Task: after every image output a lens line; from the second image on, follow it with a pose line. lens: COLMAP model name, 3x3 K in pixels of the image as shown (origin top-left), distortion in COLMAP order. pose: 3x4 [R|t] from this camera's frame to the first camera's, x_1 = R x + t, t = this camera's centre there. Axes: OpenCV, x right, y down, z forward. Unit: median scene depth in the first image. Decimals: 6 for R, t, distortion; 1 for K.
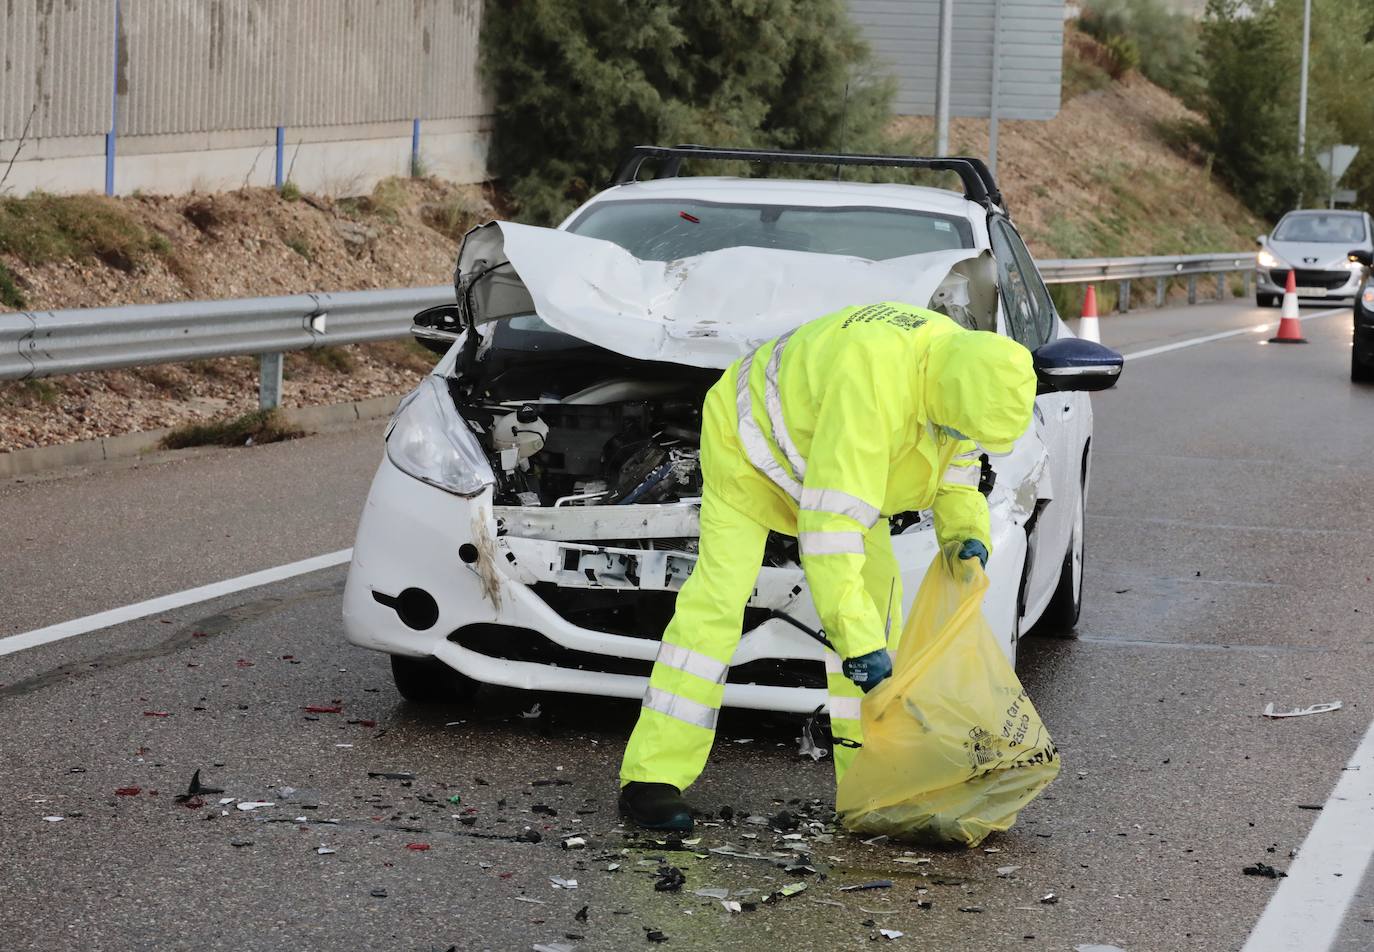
lens RADIAL K [[4357.9, 0, 767.6], [0, 4357.9, 475.2], [0, 0, 1]] dist [-0.102900, 0.869017]
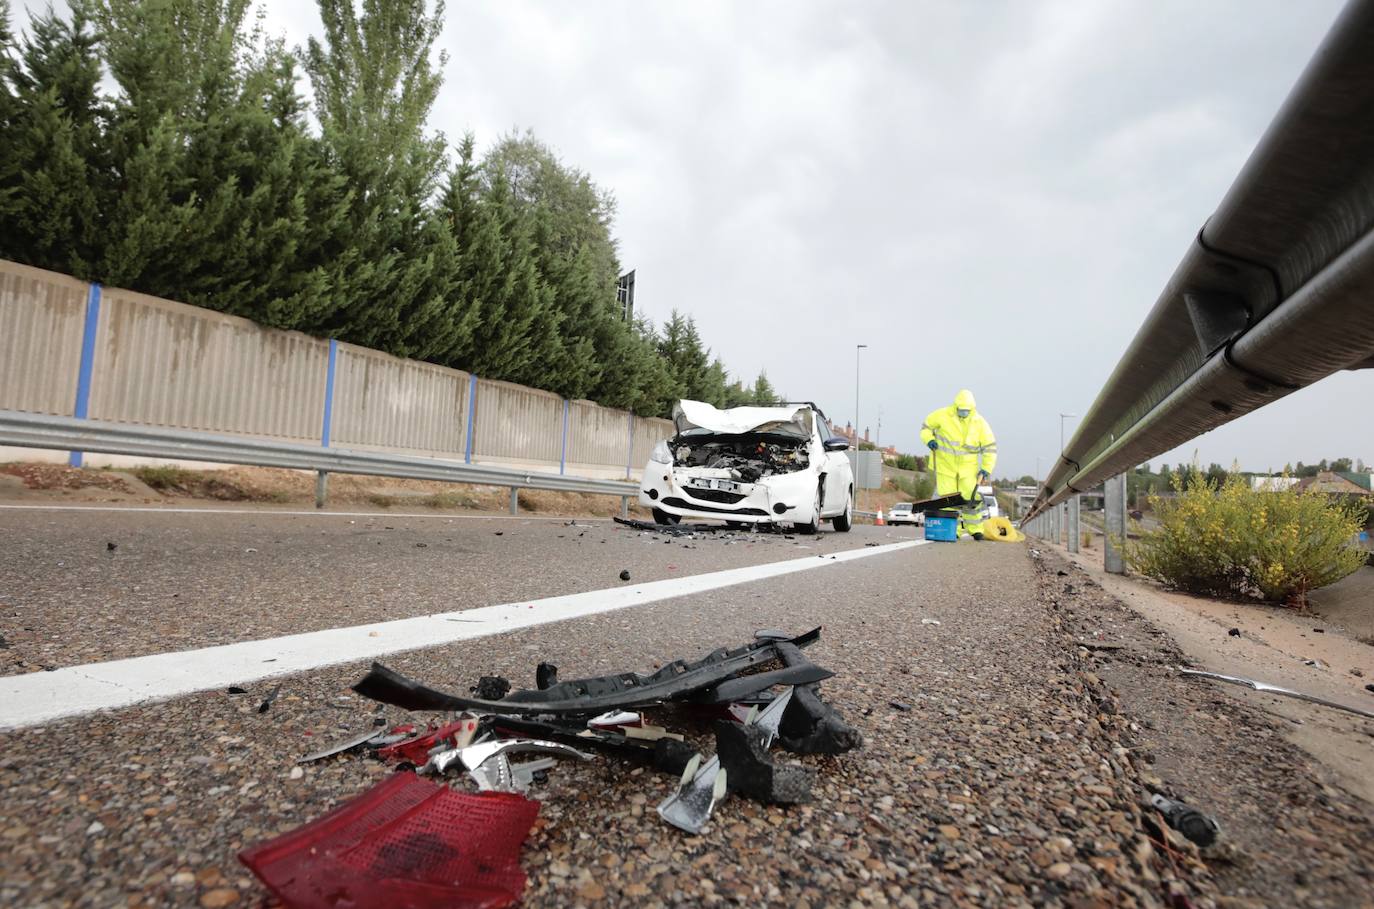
lens RADIAL K [[752.4, 0, 623.6], [0, 752.4, 424.4], [0, 0, 1]] dist [-0.032153, 0.013084]
pose [[0.962124, -0.012558, -0.272323, 0.030467], [-0.040825, 0.981036, -0.189476, 0.039214], [0.269538, 0.193417, 0.943366, 0.143401]]
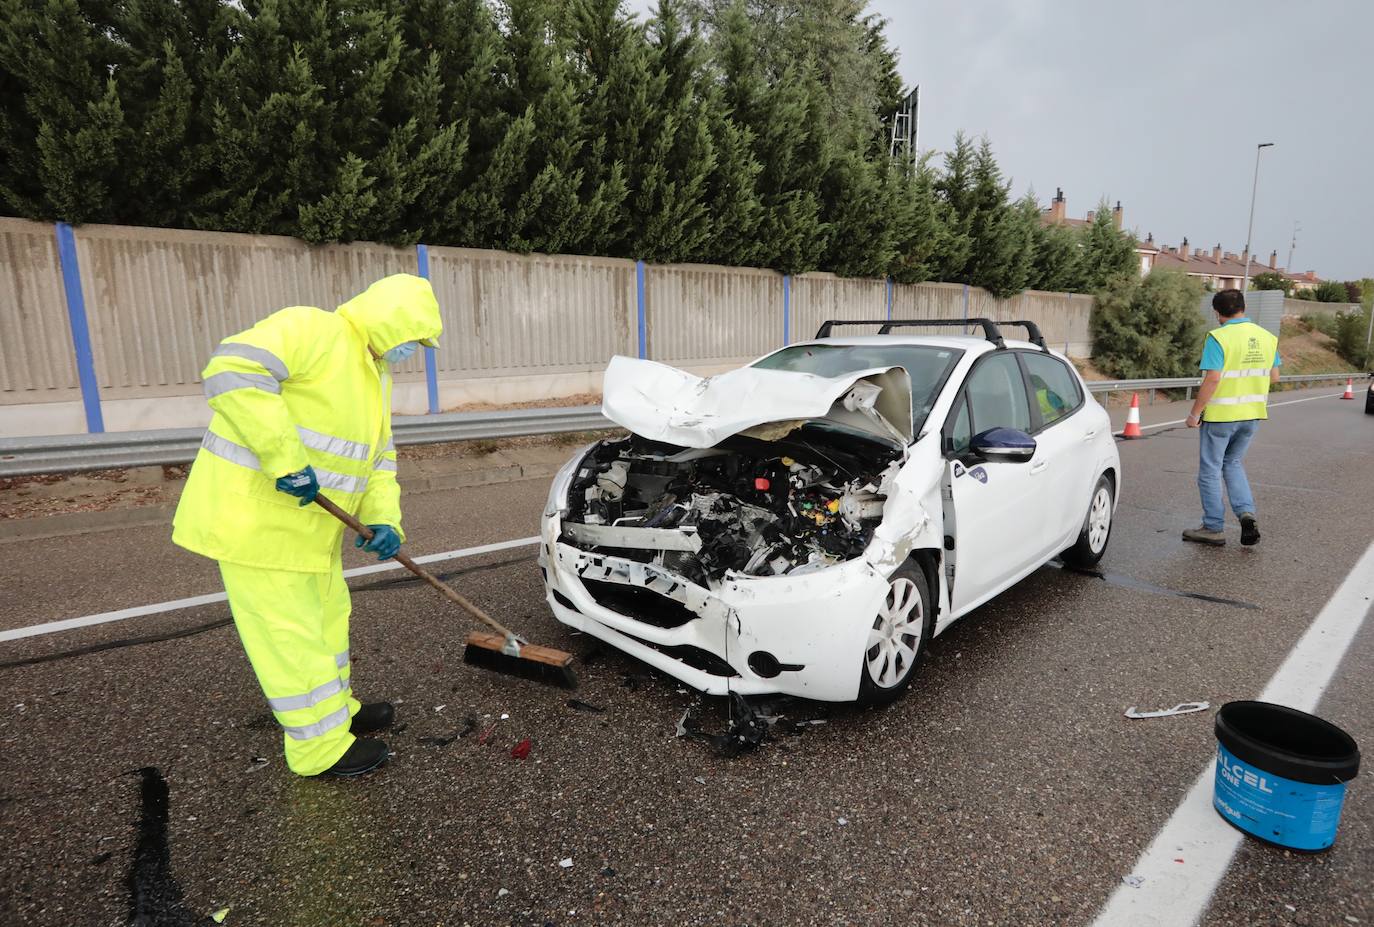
lens RADIAL K [[712.5, 0, 693.5], [0, 712.5, 457.4], [0, 0, 1]] dist [-0.050926, 0.024445]
pose [[0.794740, 0.058723, -0.604103, 0.057850], [-0.021094, 0.997380, 0.069202, -0.015658], [0.606584, -0.042254, 0.793896, 0.325497]]
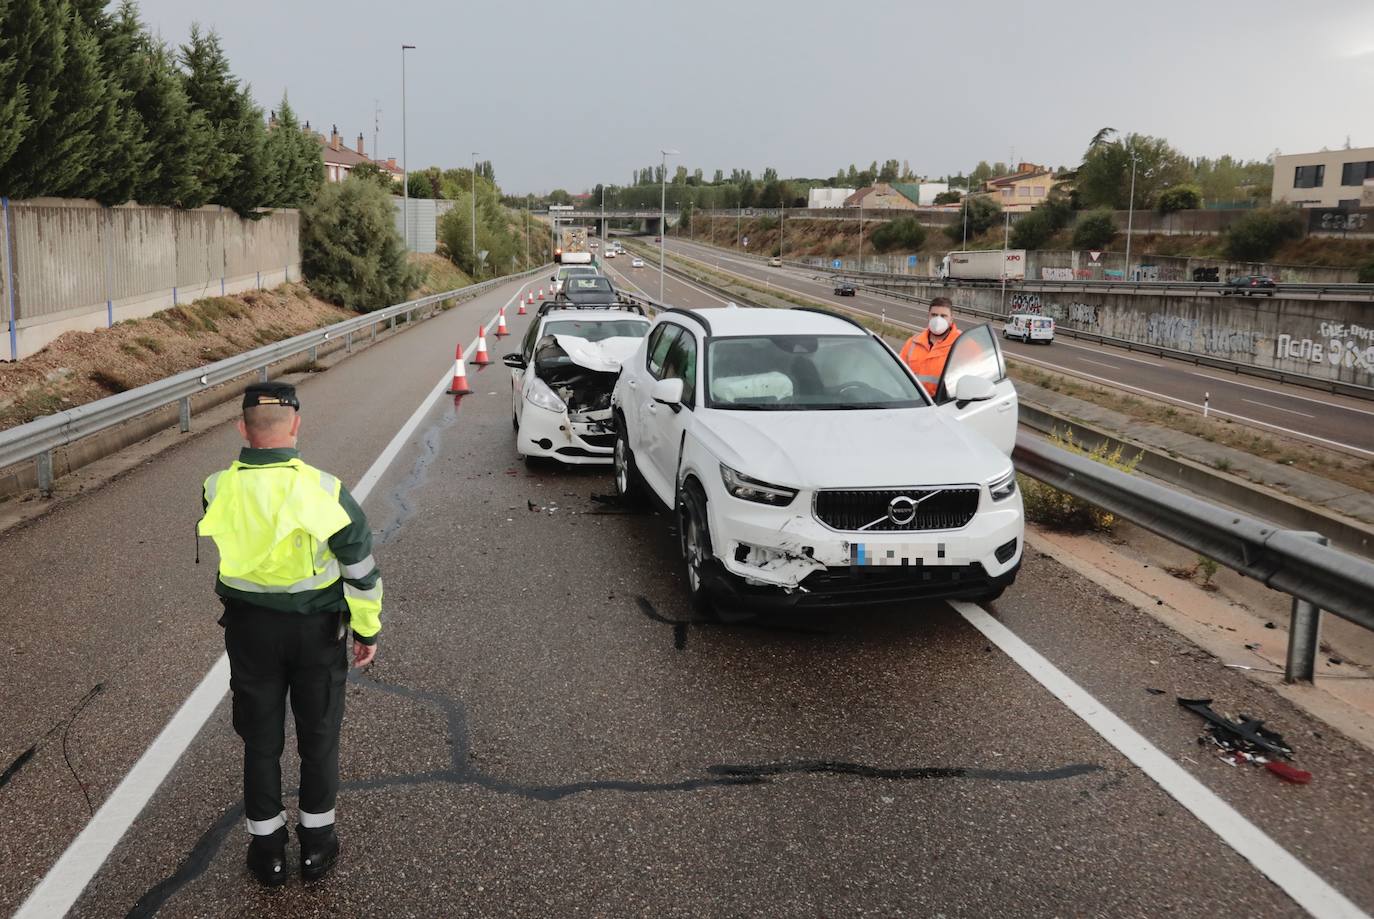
lens RADIAL K [[1195.2, 0, 571.0], [0, 1195.2, 386.7], [0, 0, 1]] dist [-0.057651, 0.138089]
pose [[0.968828, -0.066261, 0.238710, -0.118782], [0.055430, 0.997118, 0.051809, -0.027047], [-0.241454, -0.036962, 0.969708, 0.013694]]
